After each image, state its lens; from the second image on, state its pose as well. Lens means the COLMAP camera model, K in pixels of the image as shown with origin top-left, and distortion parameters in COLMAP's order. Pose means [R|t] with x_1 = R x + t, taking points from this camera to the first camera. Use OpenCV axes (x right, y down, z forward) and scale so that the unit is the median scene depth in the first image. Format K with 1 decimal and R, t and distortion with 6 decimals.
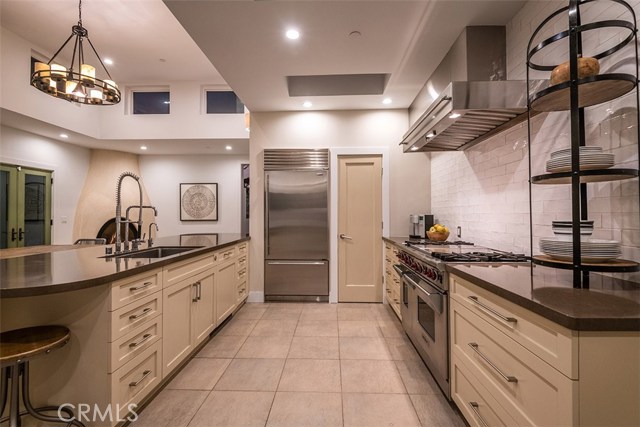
lens RADIAL K [[291.9, 0, 321.4], [0, 291.9, 212.6], [0, 0, 1]] dist [0.000274, 0.000003]
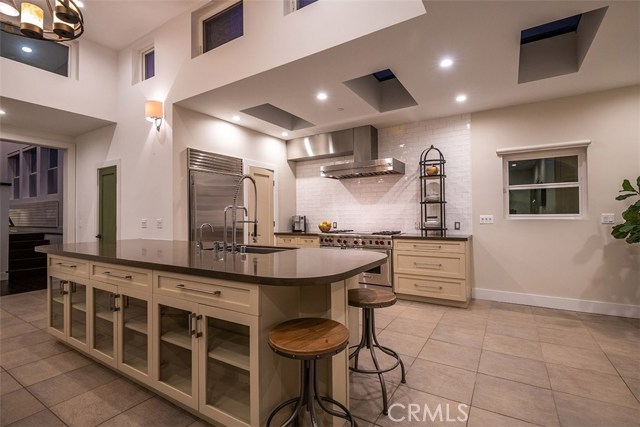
lens RADIAL K [[292.5, 0, 321.7], [0, 292.5, 214.0], [0, 0, 1]] dist [0.000495, 0.000070]
pose [[0.508662, 0.006094, 0.860945, -0.830548], [-0.003109, 0.999981, -0.005241, 0.005010], [-0.860961, -0.000011, 0.508671, 0.136167]]
